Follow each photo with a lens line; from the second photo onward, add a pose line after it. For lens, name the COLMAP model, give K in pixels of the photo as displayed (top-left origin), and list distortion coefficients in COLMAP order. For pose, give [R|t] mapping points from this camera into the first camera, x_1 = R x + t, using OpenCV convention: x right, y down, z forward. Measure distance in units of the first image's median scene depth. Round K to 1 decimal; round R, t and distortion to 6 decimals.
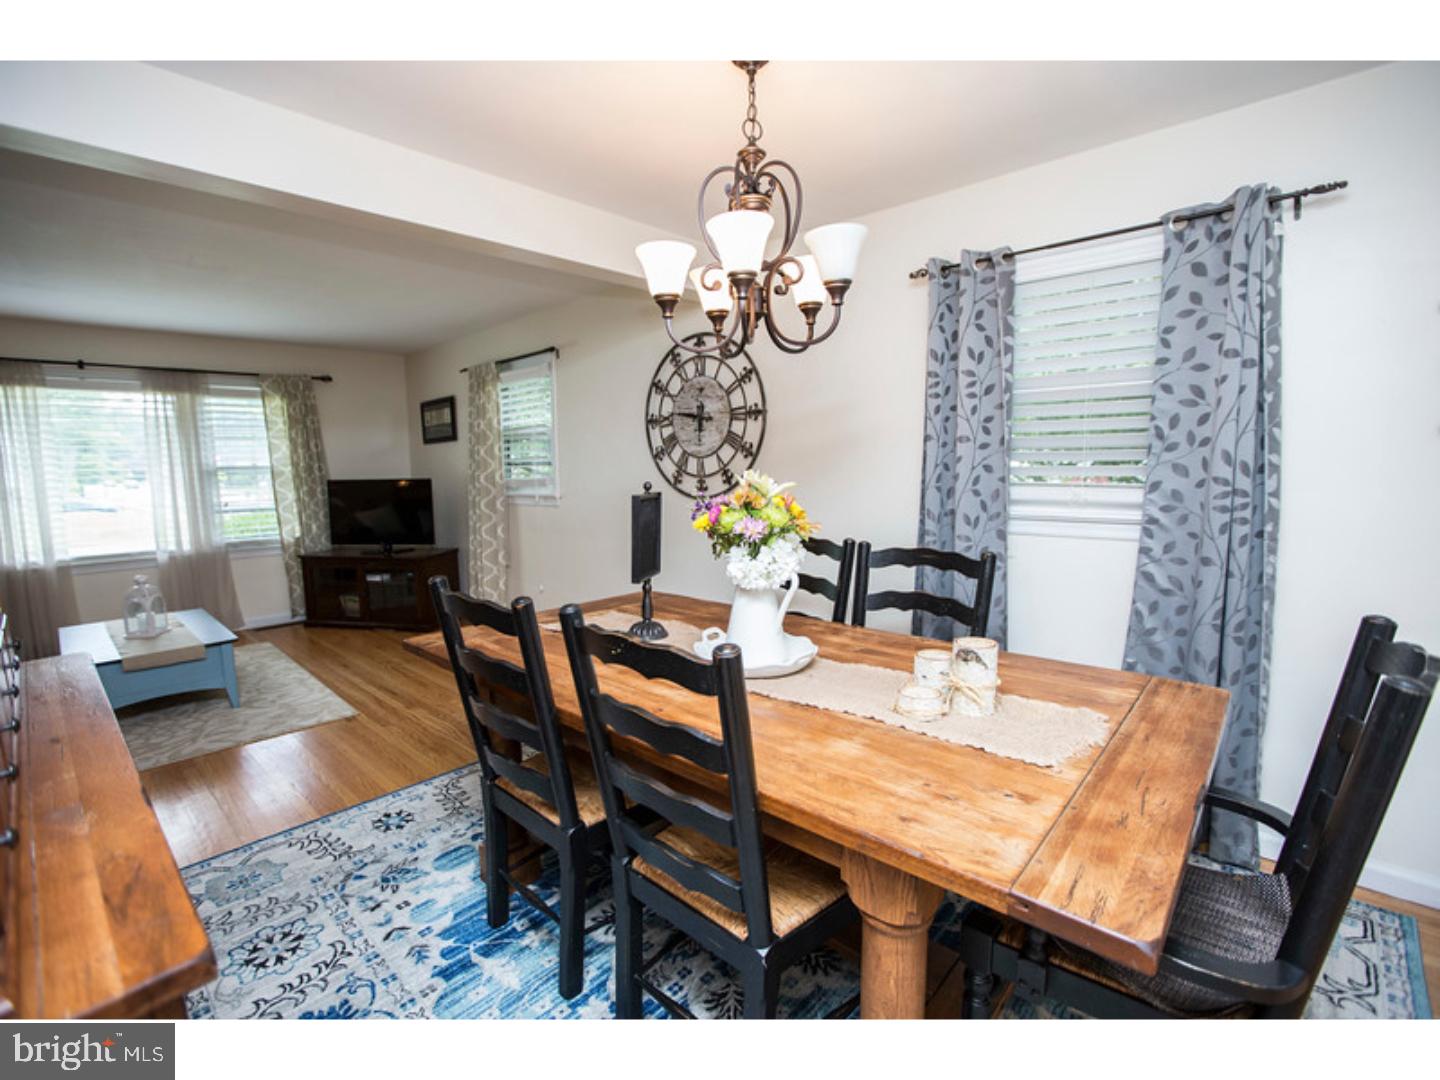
lens RADIAL K [[649.4, 0, 709.2], [0, 649.4, 540.2], [0, 0, 1]] dist [-0.025429, 0.002691]
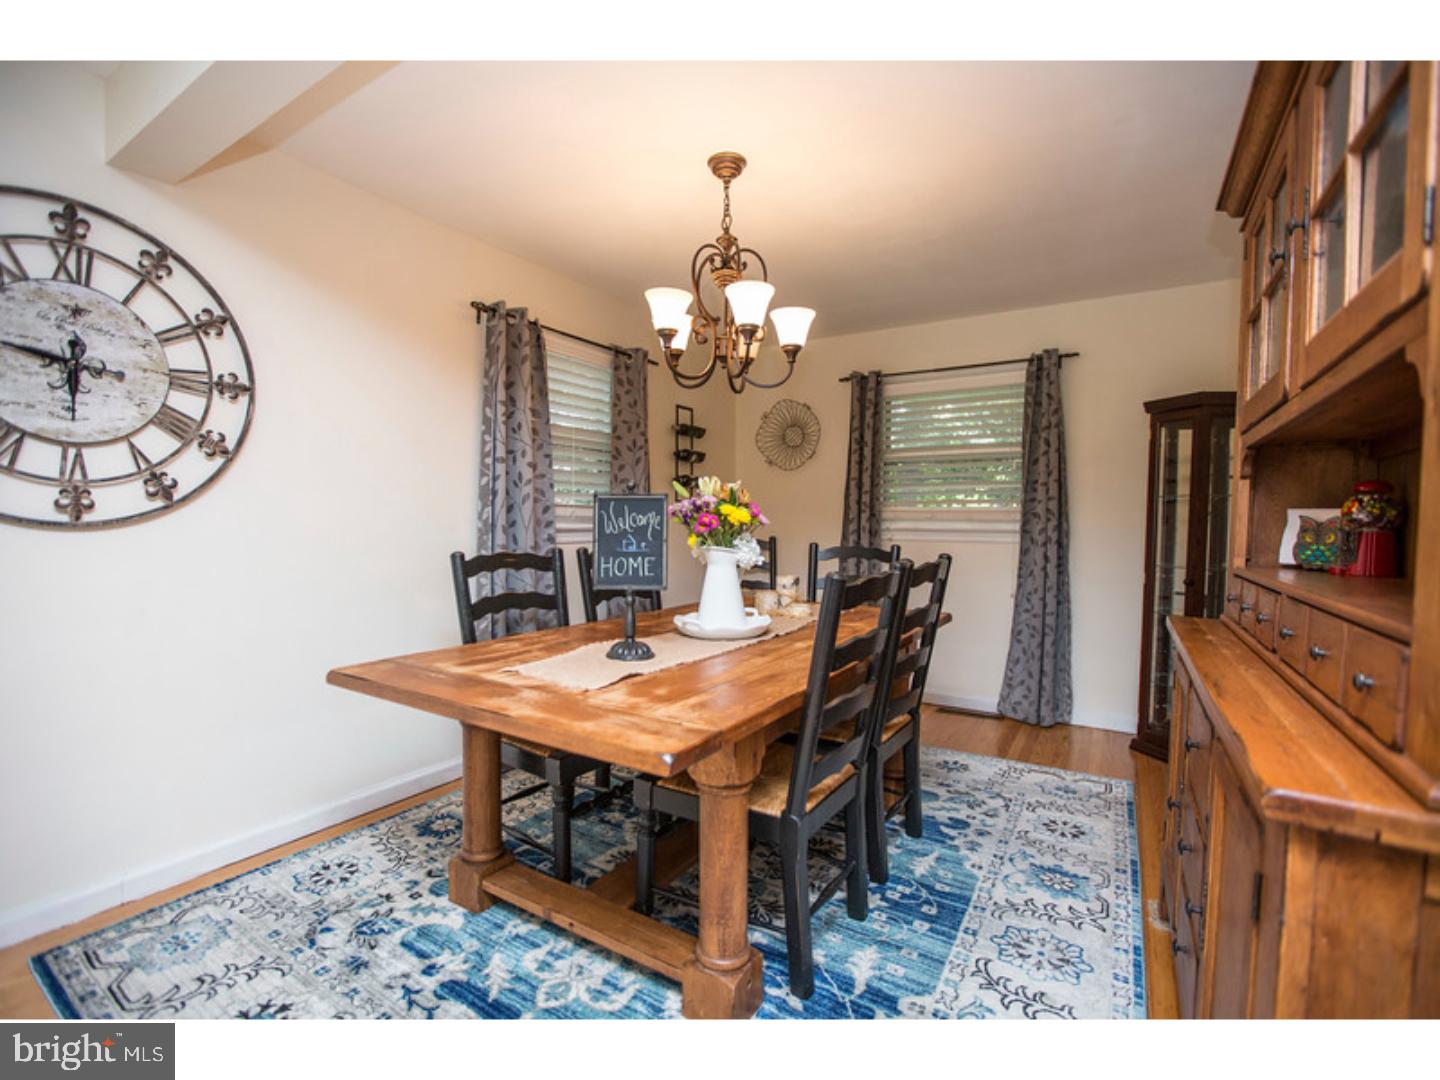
lens RADIAL K [[649.4, 0, 725.6], [0, 649.4, 536.3], [0, 0, 1]] dist [-0.025429, 0.002691]
pose [[-0.215249, -0.026767, 0.976192, -0.969974], [0.097416, 0.994050, 0.048737, -0.052826], [-0.971688, 0.105587, -0.211360, 1.013264]]
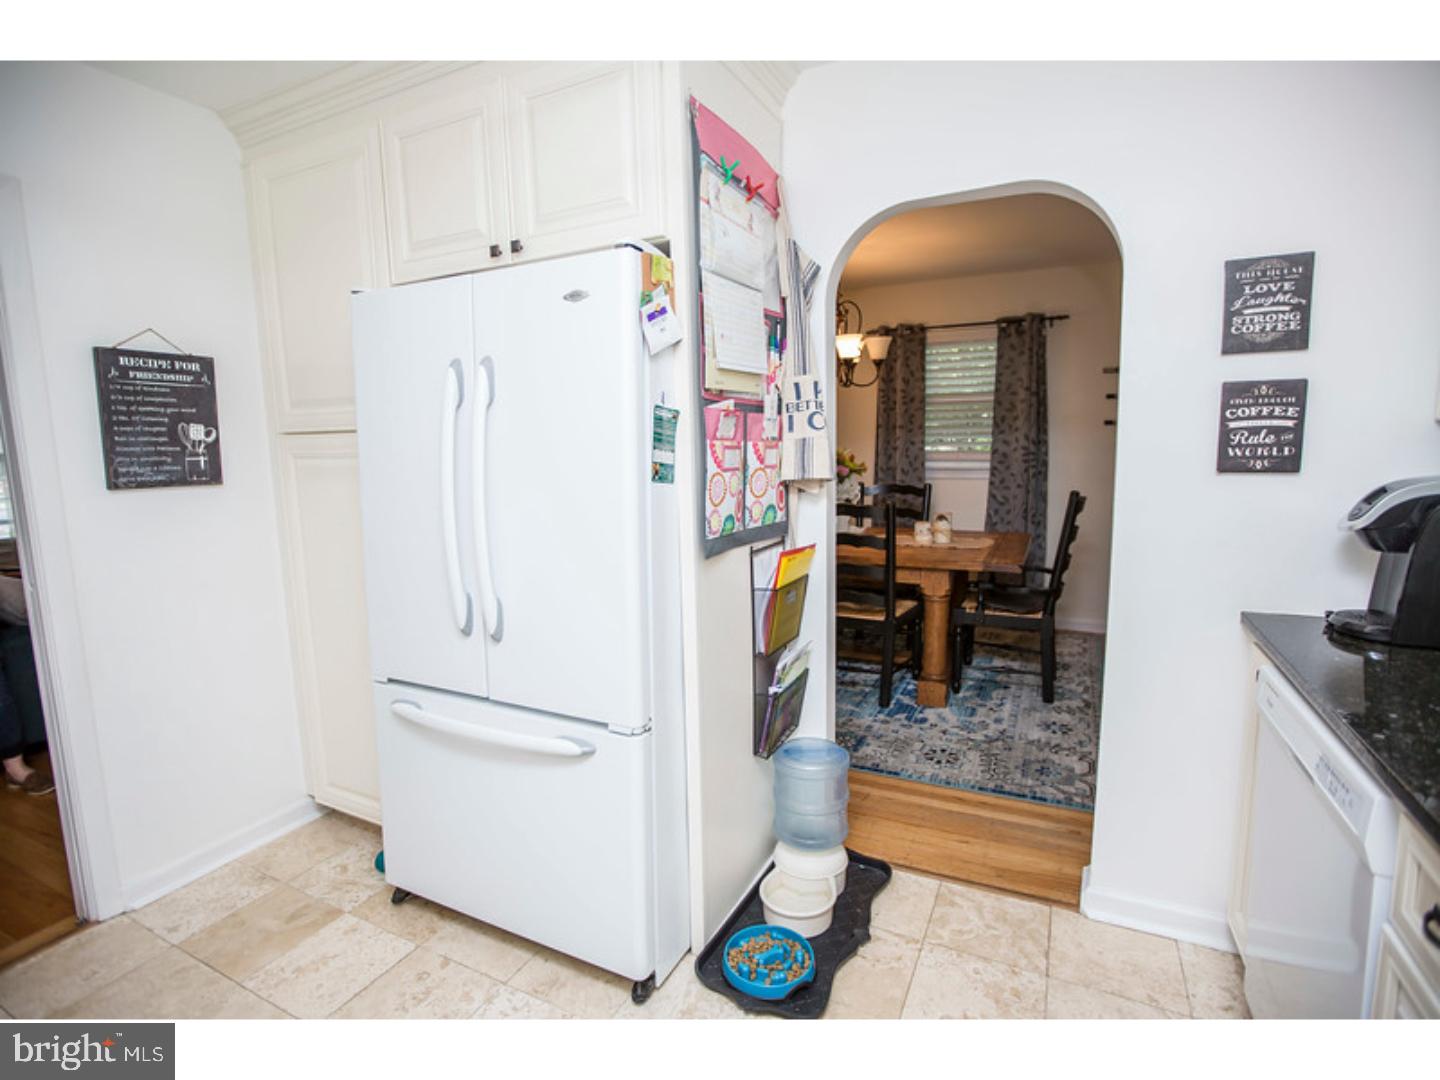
lens RADIAL K [[727.4, 0, 726.7], [0, 727.4, 540.6], [0, 0, 1]] dist [-0.000970, -0.000230]
pose [[0.951596, -0.042044, 0.304462, -0.804972], [0.037536, 0.999082, 0.020648, 0.116196], [-0.305051, -0.008220, 0.952301, -0.910216]]
